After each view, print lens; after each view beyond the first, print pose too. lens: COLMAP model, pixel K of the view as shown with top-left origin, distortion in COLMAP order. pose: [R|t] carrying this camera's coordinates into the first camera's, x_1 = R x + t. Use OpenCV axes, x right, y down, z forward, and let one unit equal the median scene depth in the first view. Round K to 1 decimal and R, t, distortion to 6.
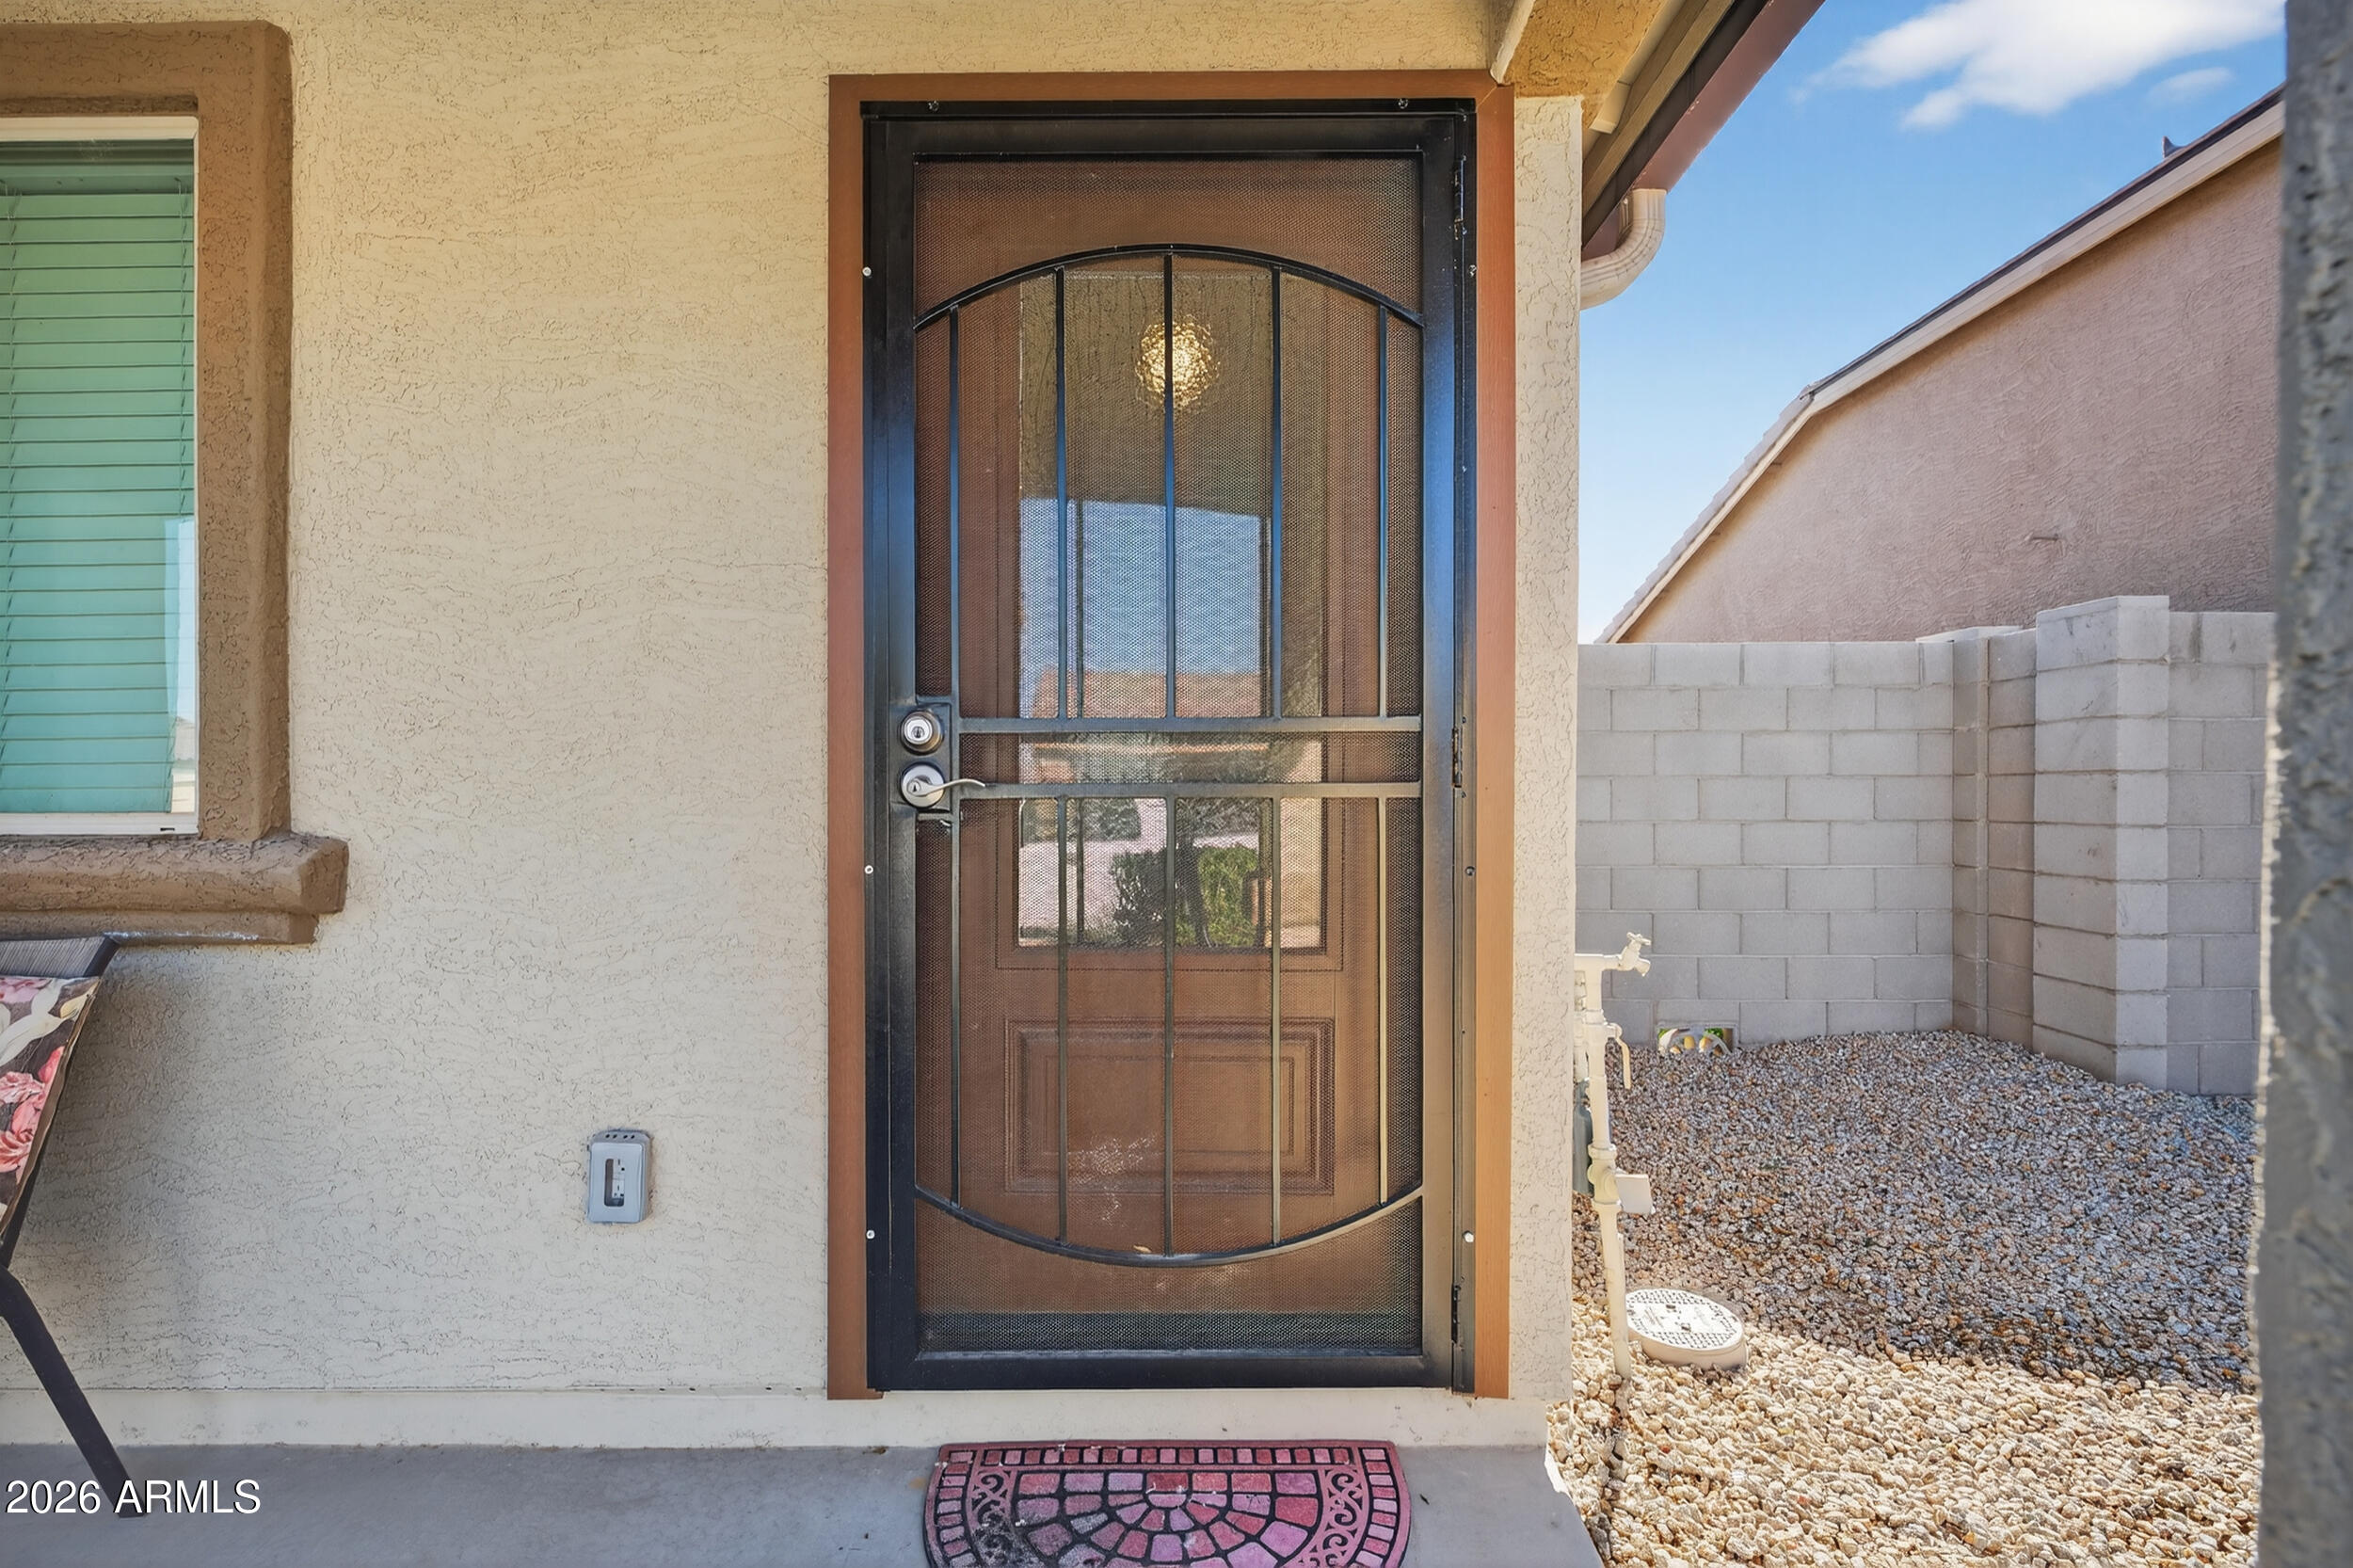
lens RADIAL K [[996.5, 0, 1135.0], [0, 996.5, 811.5], [0, 0, 1]] dist [0.001709, -0.000564]
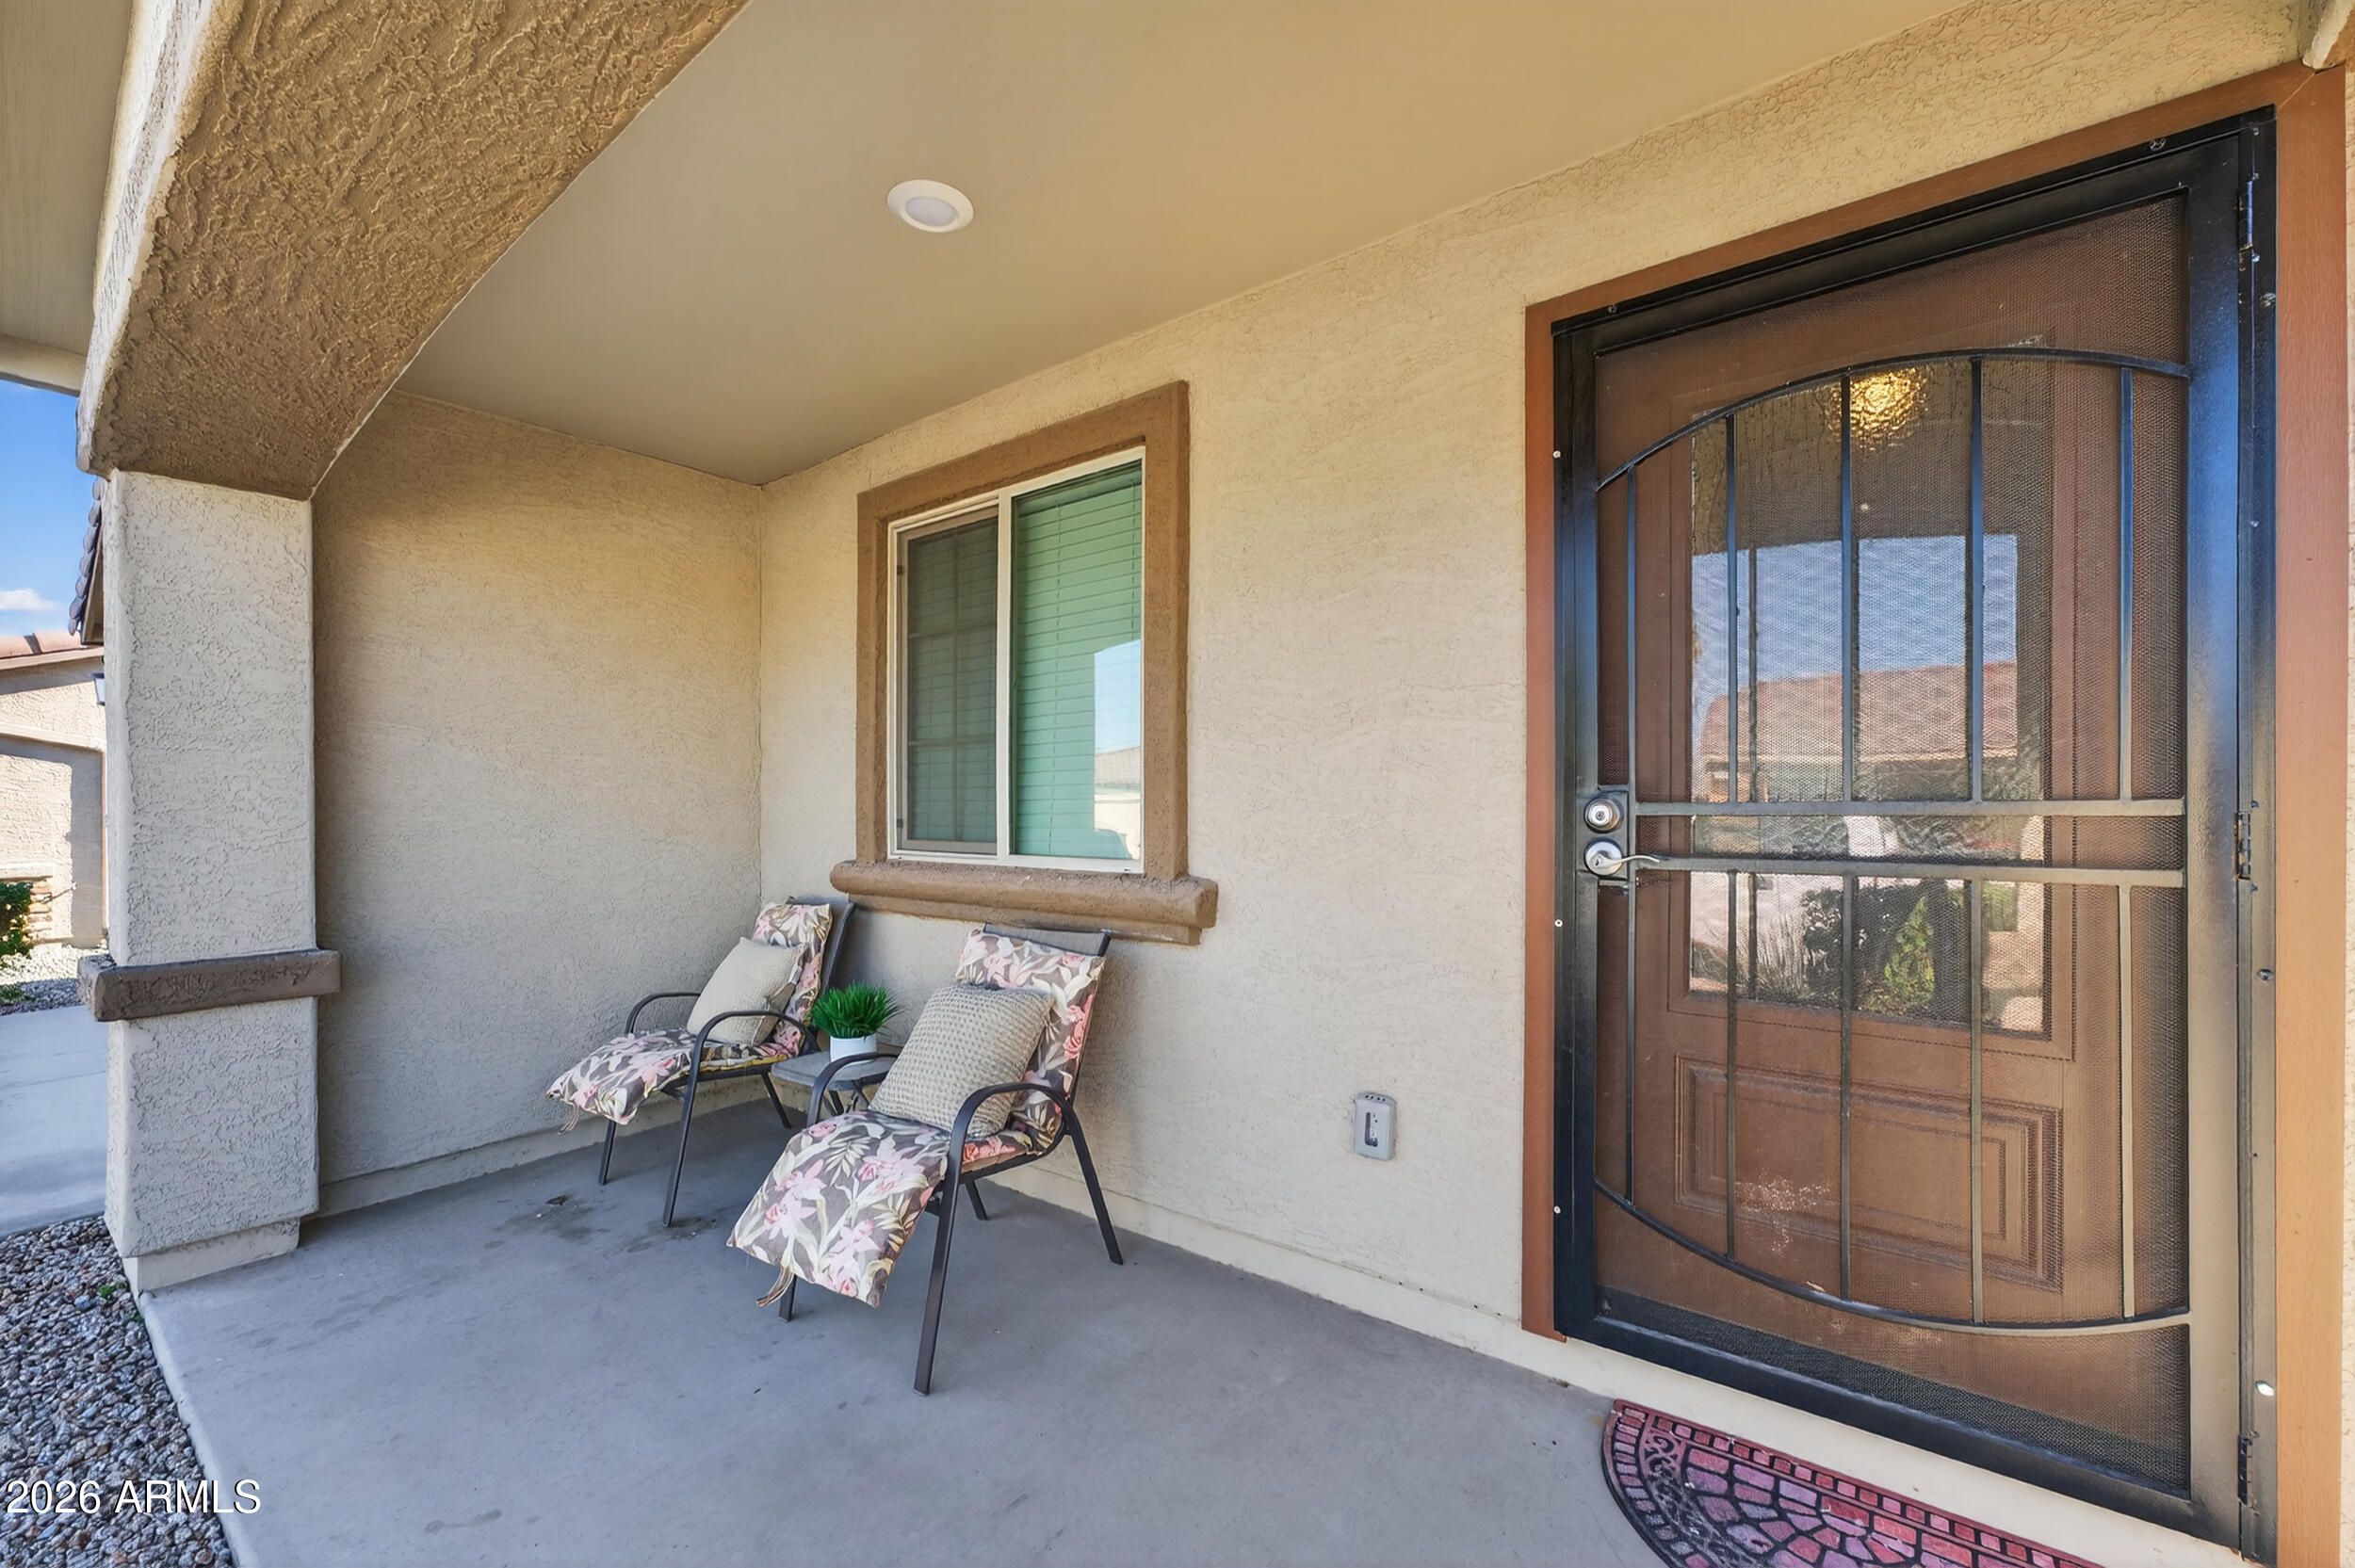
lens RADIAL K [[965.3, 0, 1177.5], [0, 965.3, 784.0], [0, 0, 1]] dist [-0.029355, 0.020759]
pose [[0.819627, -0.000476, -0.572897, 0.035736], [-0.004937, 0.999957, -0.007895, -0.104930], [0.572876, 0.009300, 0.819590, -0.276667]]
